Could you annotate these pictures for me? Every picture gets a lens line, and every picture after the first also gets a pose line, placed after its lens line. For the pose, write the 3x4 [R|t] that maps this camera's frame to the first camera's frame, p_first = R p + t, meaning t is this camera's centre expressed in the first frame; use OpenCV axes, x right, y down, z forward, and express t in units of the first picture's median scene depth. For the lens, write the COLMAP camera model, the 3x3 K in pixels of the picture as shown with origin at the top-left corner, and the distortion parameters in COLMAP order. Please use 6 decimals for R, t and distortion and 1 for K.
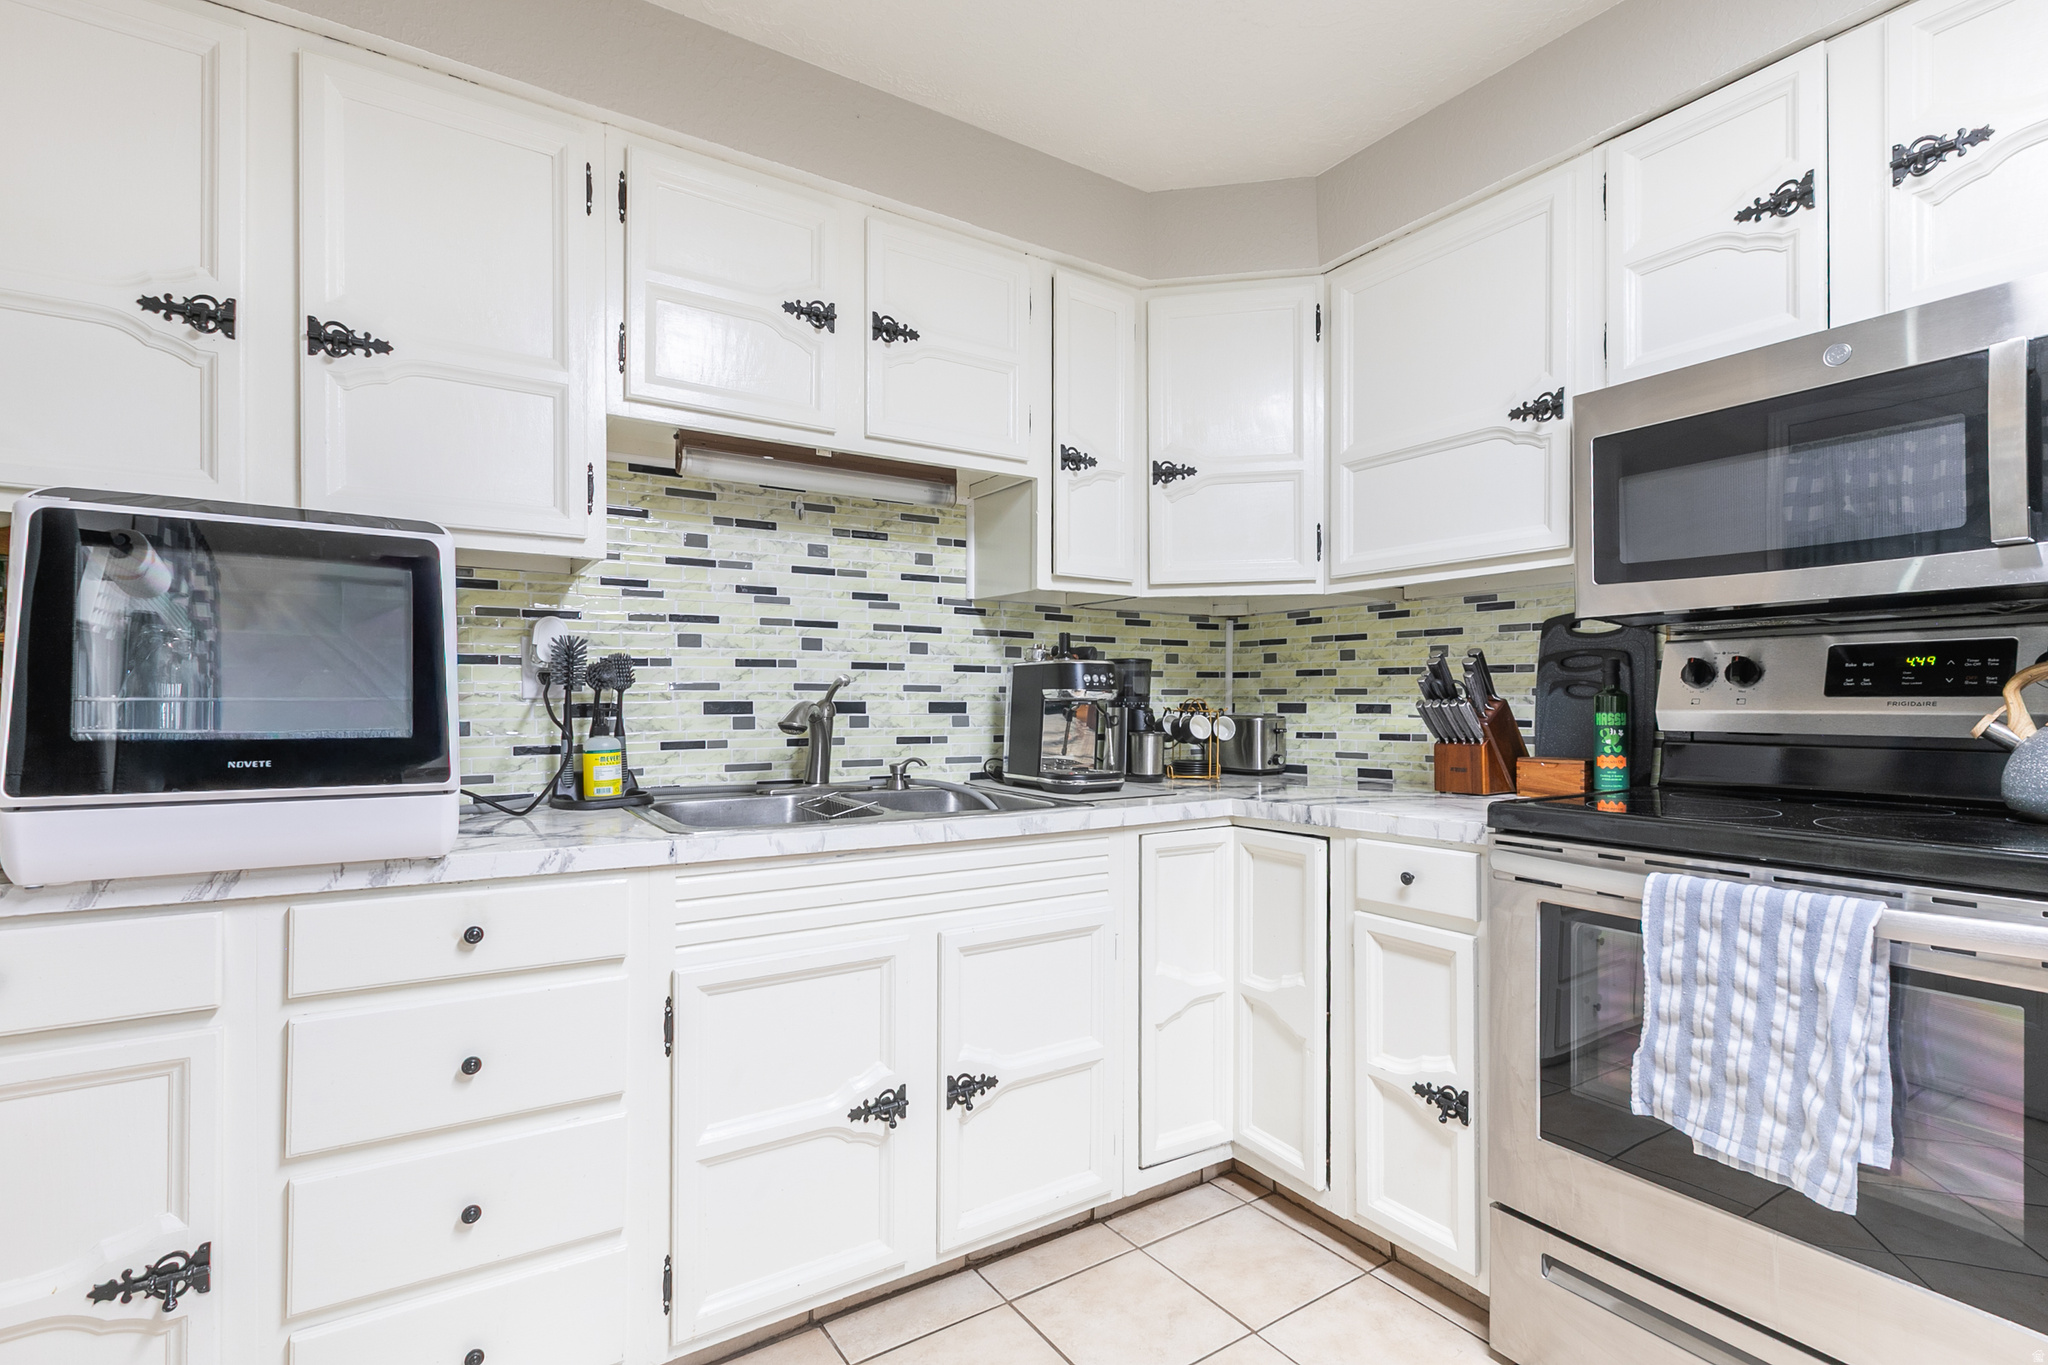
lens RADIAL K [[961.9, 0, 1038.5], [0, 961.9, 704.5], [0, 0, 1]] dist [0.000377, 0.000140]
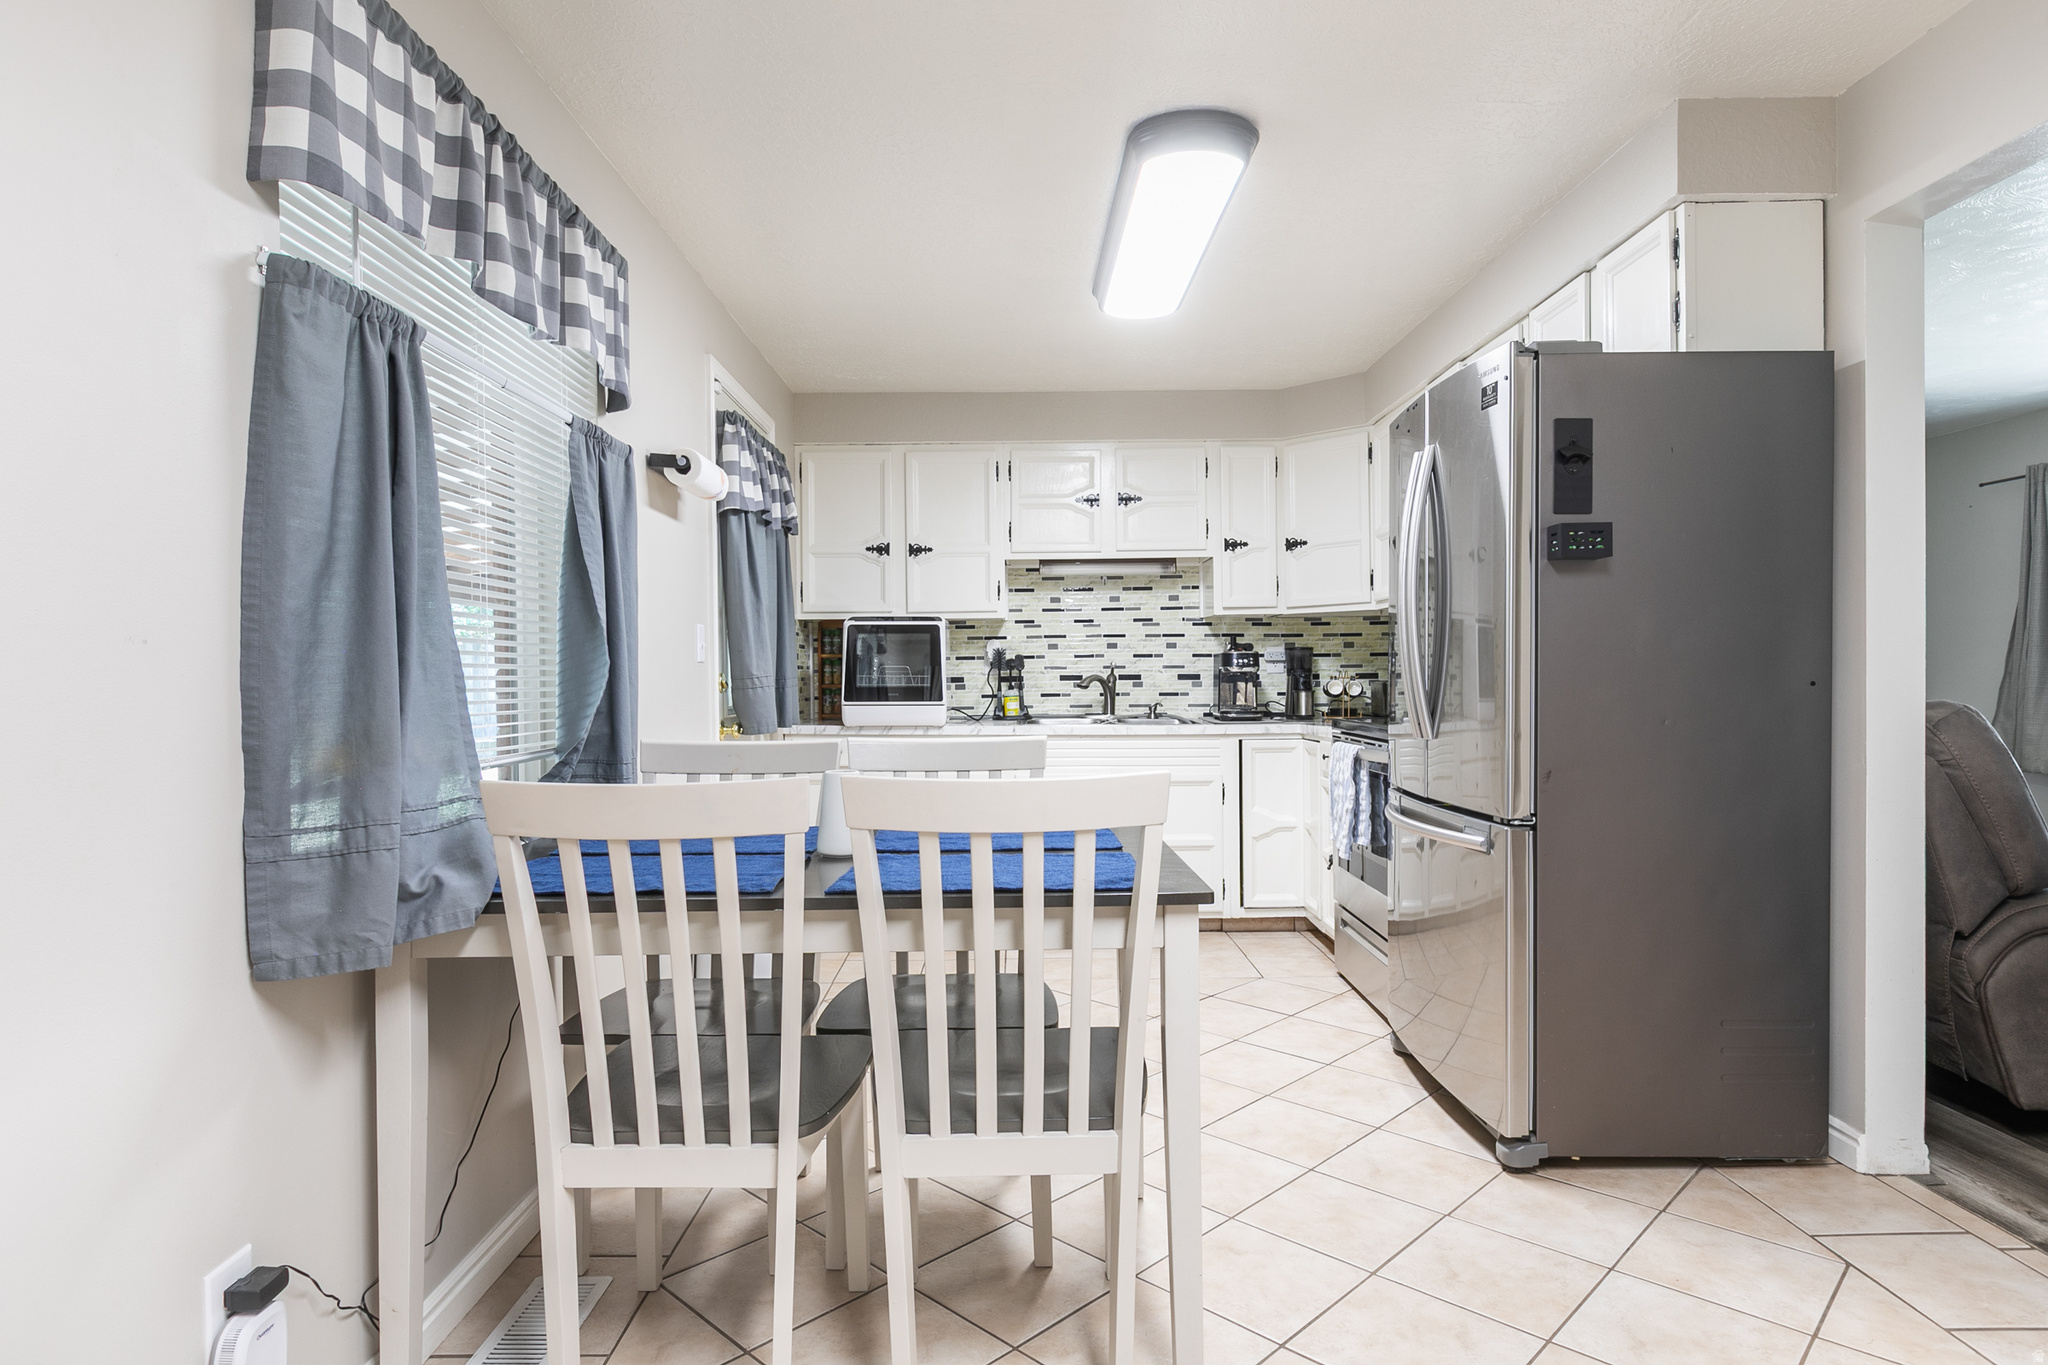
lens RADIAL K [[1118.6, 0, 1024.0], [0, 1118.6, 682.5], [0, 0, 1]] dist [0.000561, 0.000806]
pose [[0.835020, -0.004126, -0.550204, 0.953687], [0.007201, 0.999968, 0.003431, 0.004991], [0.550172, -0.006827, 0.835023, -1.121641]]
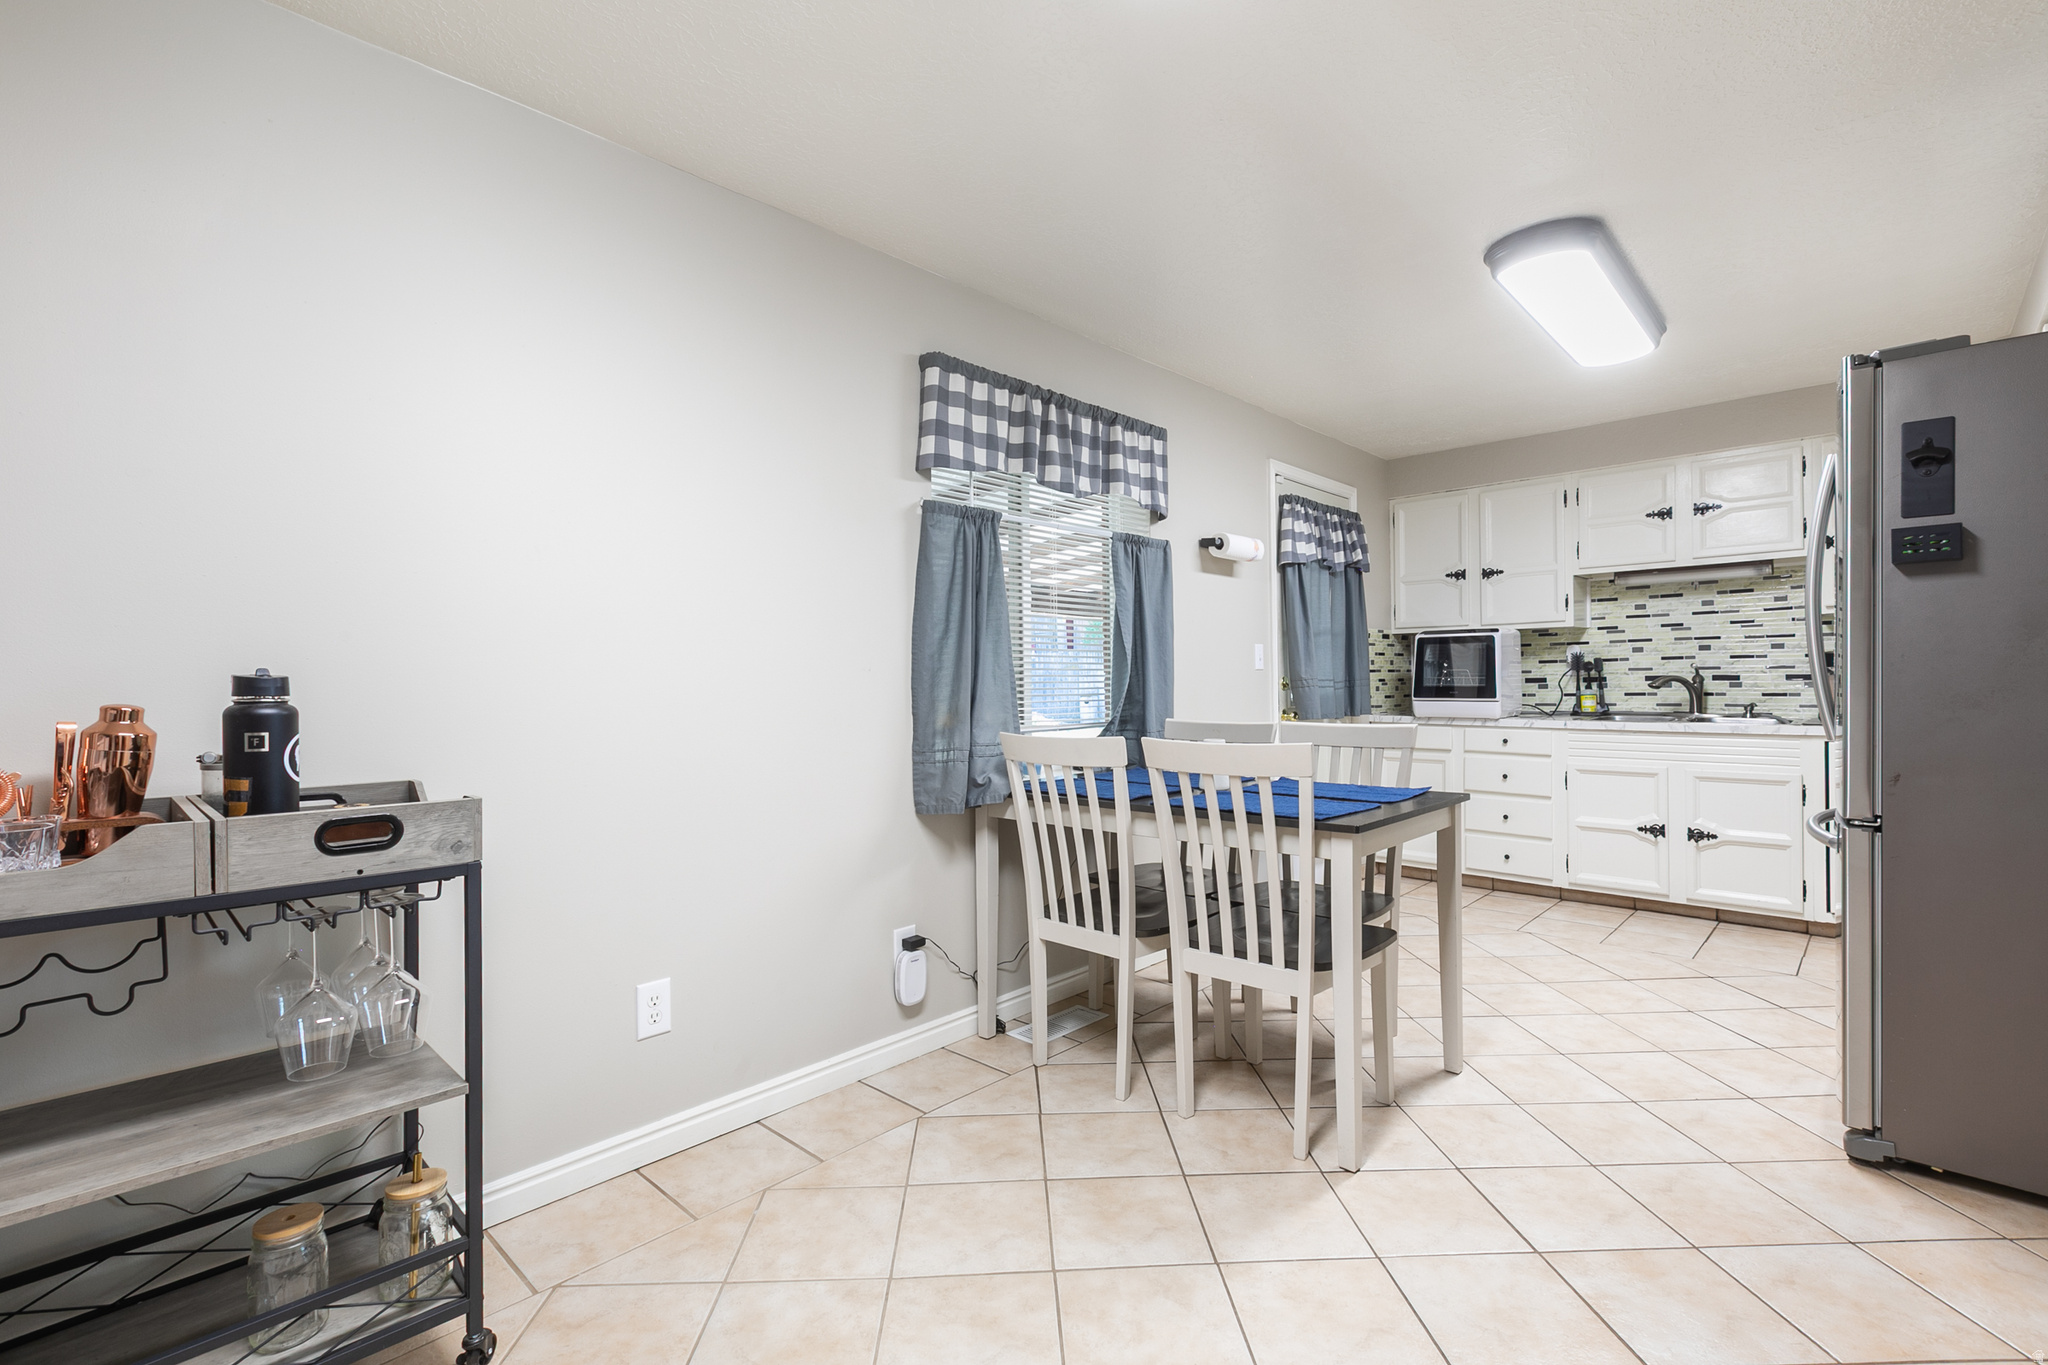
lens RADIAL K [[923.9, 0, 1024.0], [0, 923.9, 682.5], [0, 0, 1]] dist [-0.002397, 0.000193]
pose [[0.223289, -0.001988, -0.974750, 1.487504], [0.008512, 0.999964, -0.000090, 0.001054], [0.974715, -0.008277, 0.223298, -0.960448]]
